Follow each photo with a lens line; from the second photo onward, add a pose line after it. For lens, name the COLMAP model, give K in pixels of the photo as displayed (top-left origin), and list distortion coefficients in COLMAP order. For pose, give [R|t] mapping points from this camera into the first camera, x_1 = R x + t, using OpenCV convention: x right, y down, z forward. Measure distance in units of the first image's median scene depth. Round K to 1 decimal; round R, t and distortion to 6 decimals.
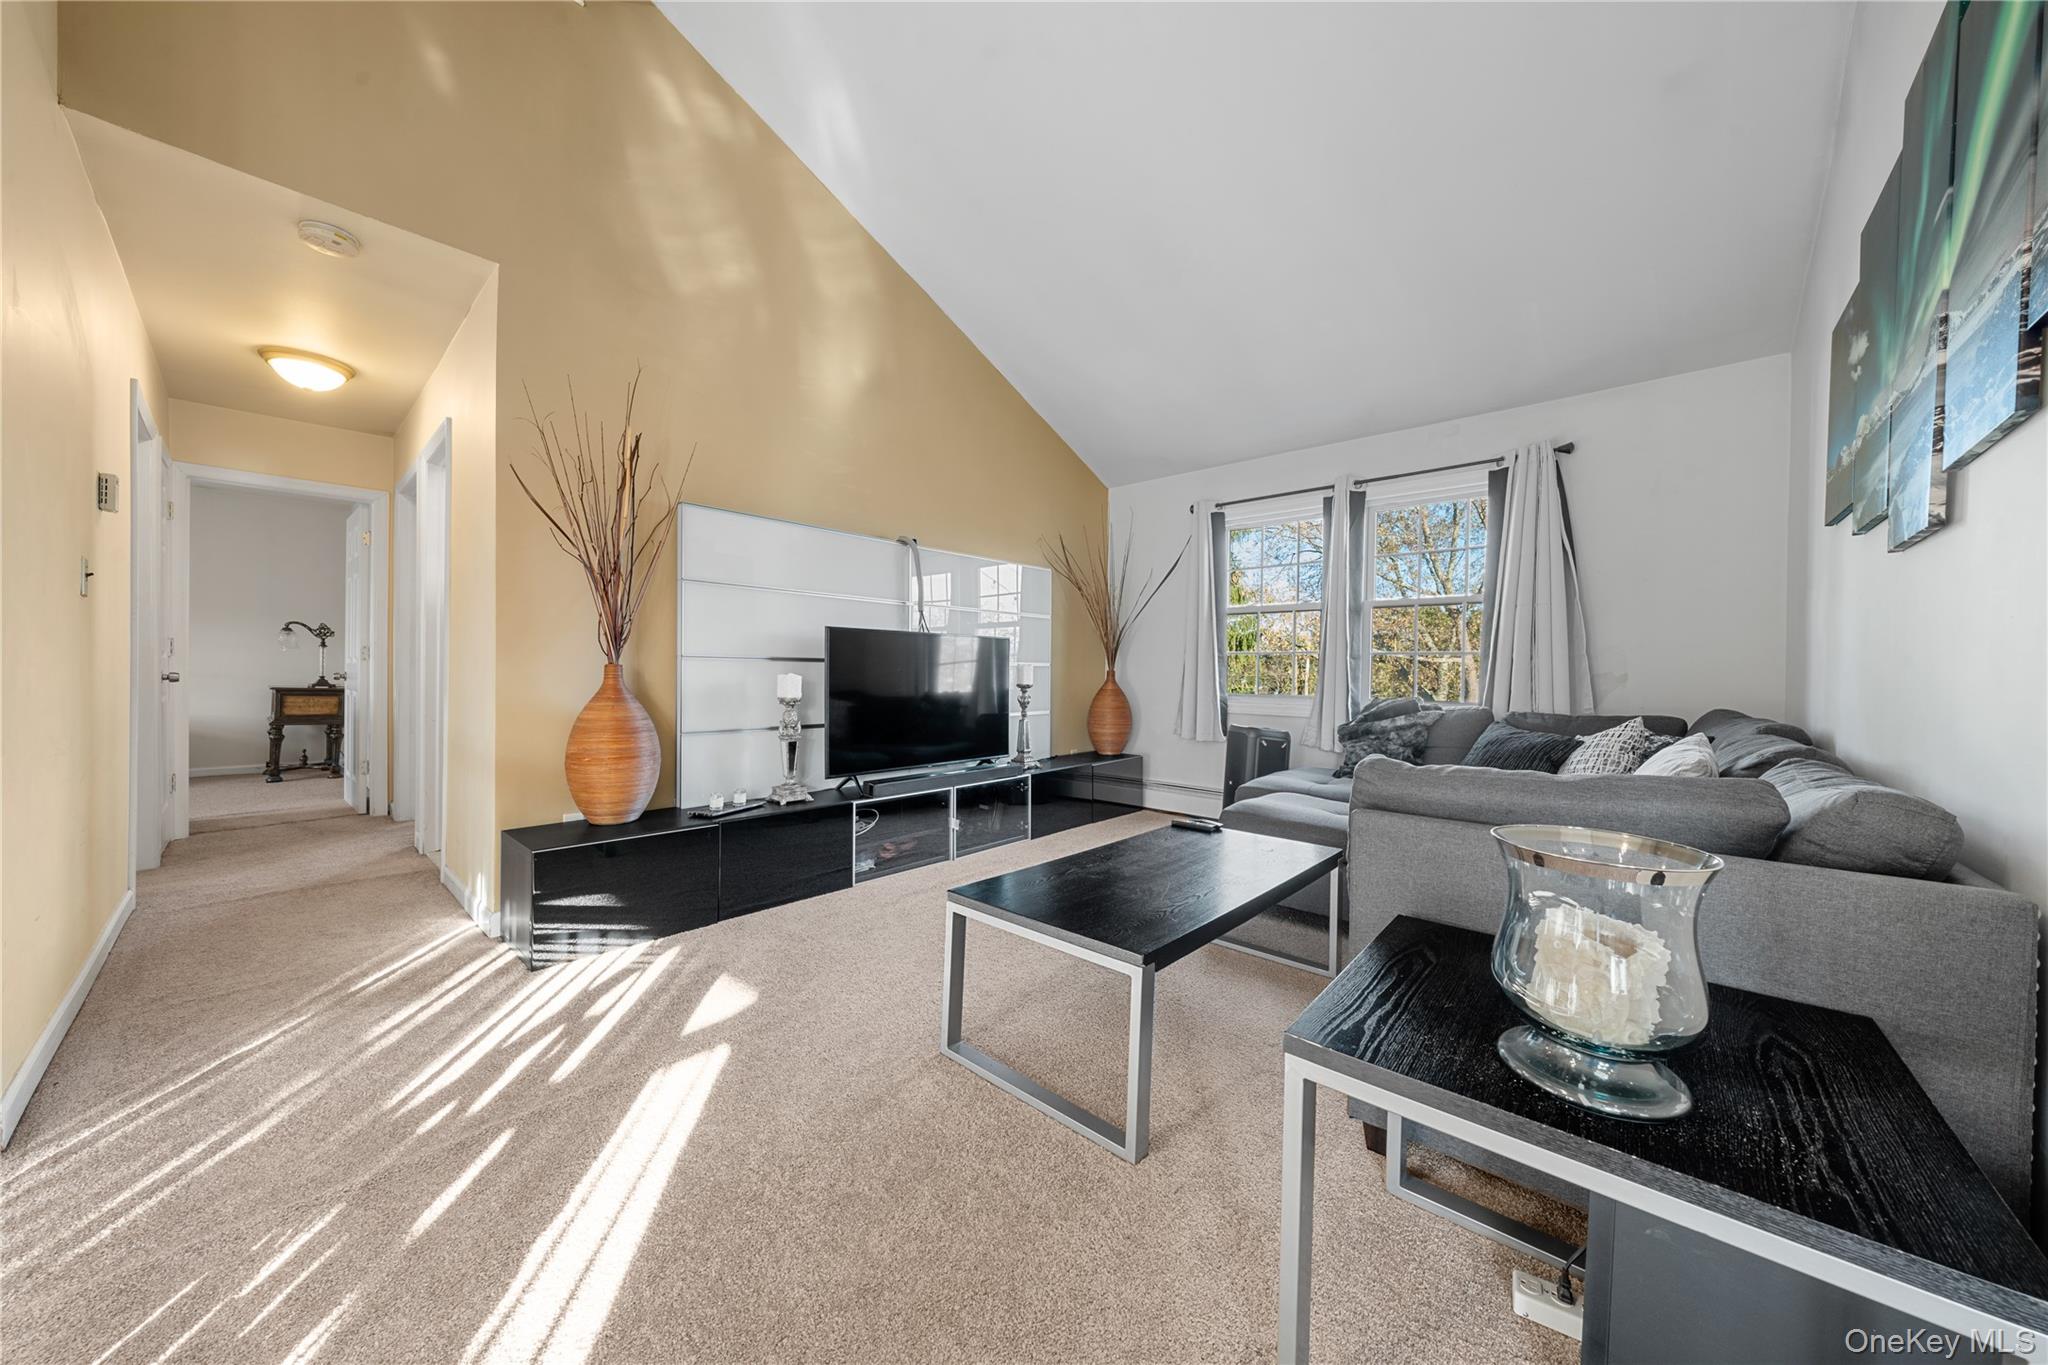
lens RADIAL K [[690.9, 0, 1018.1], [0, 690.9, 683.2], [0, 0, 1]] dist [-0.002522, 0.000310]
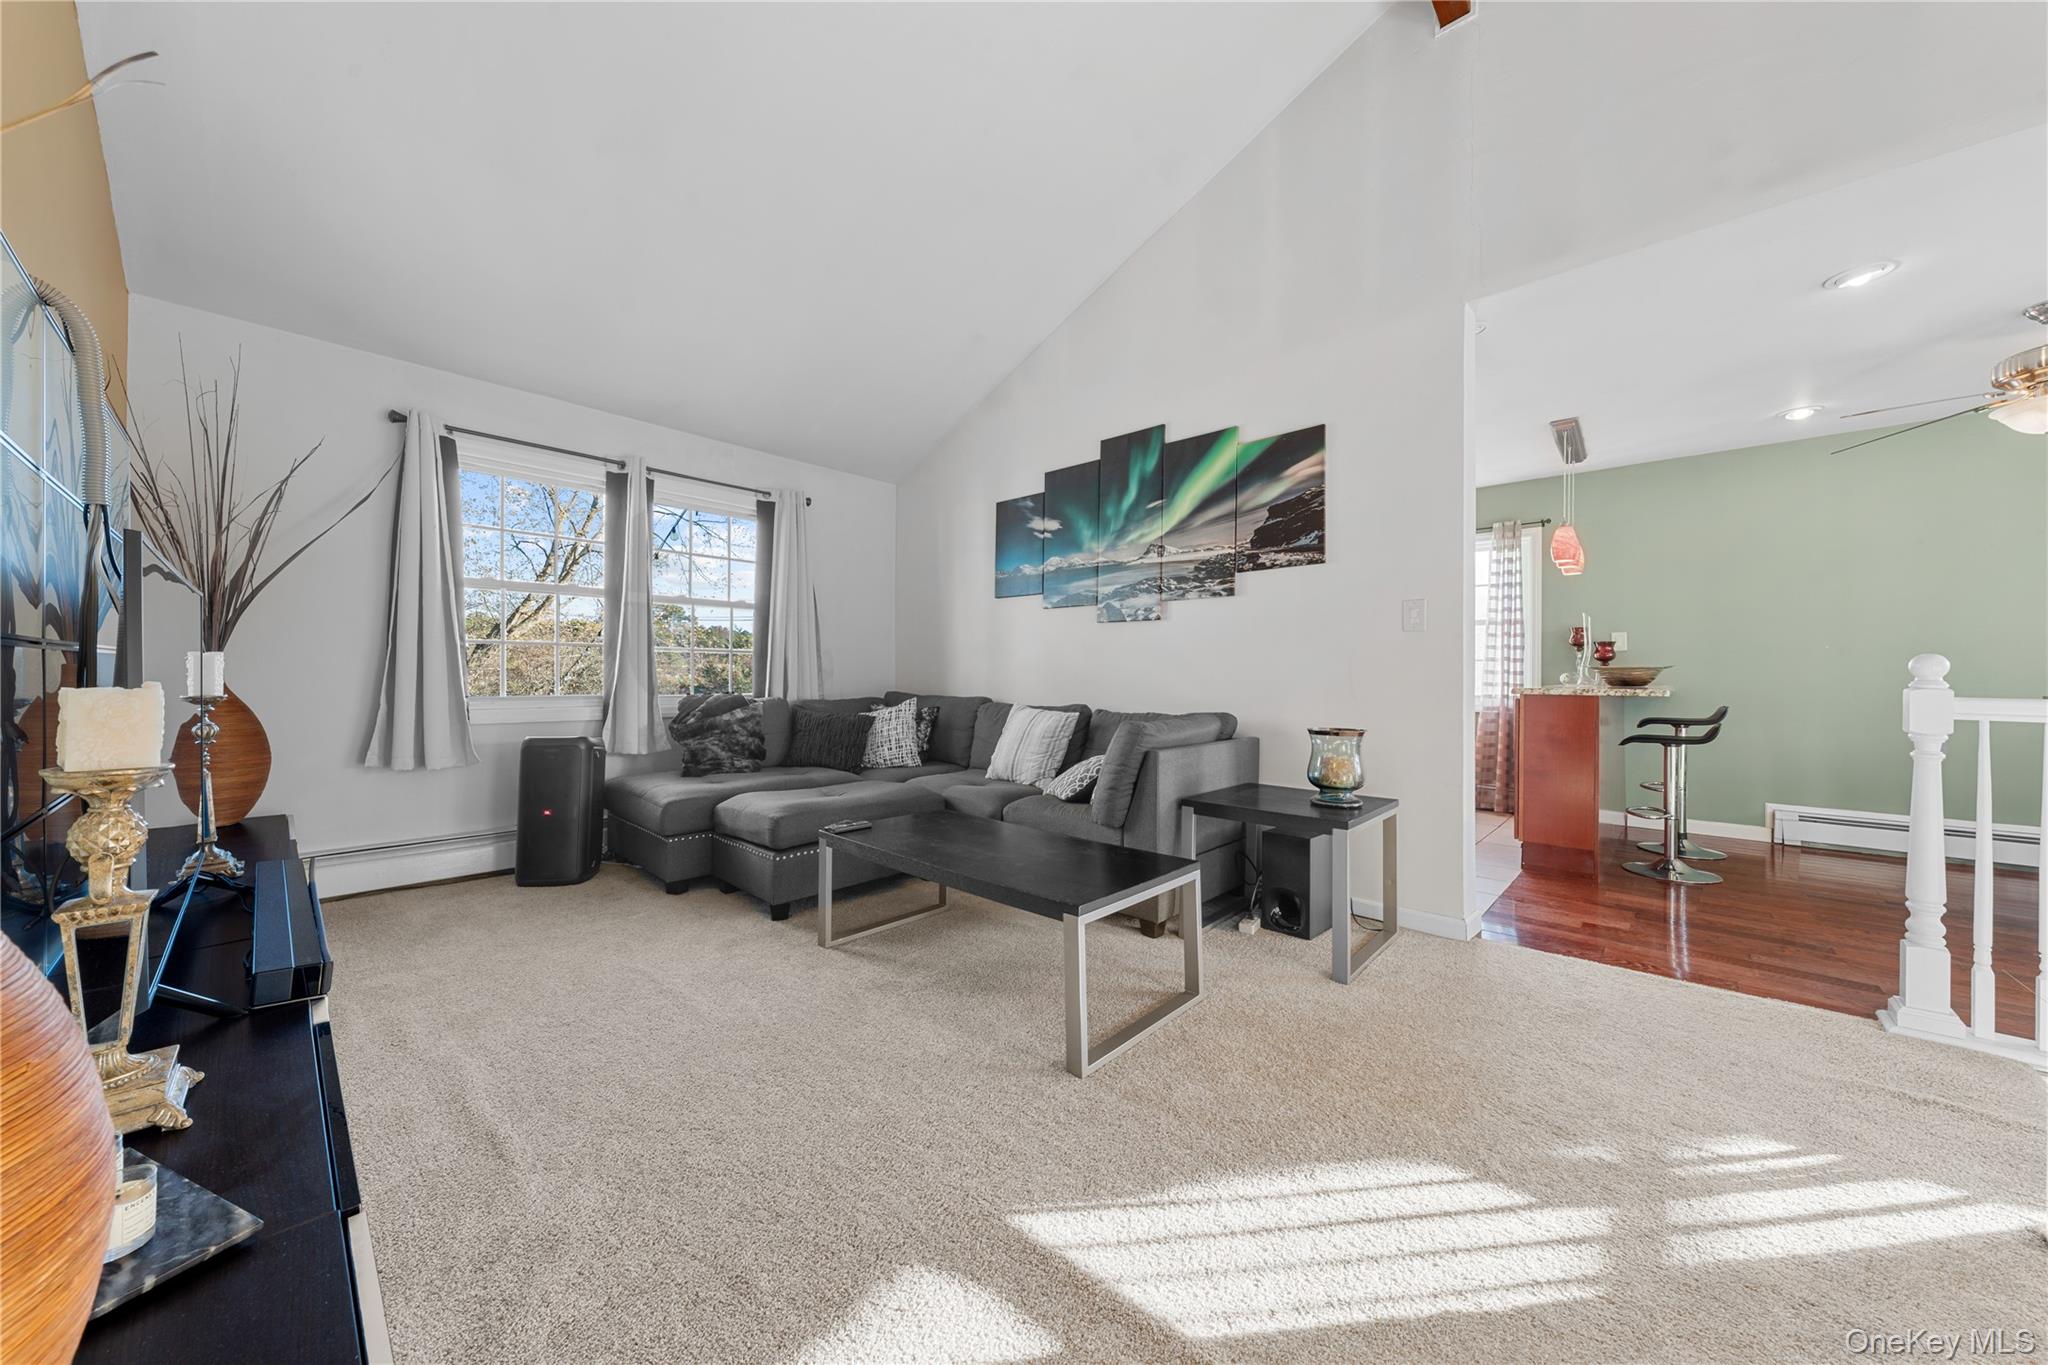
lens RADIAL K [[690.9, 0, 1029.9], [0, 690.9, 681.3], [0, 0, 1]] dist [-0.002522, 0.000310]
pose [[0.004874, -0.026283, 0.999643, -0.459102], [0.007289, 0.999629, 0.026247, -0.018385], [-0.999962, 0.007158, 0.005064, 0.464198]]
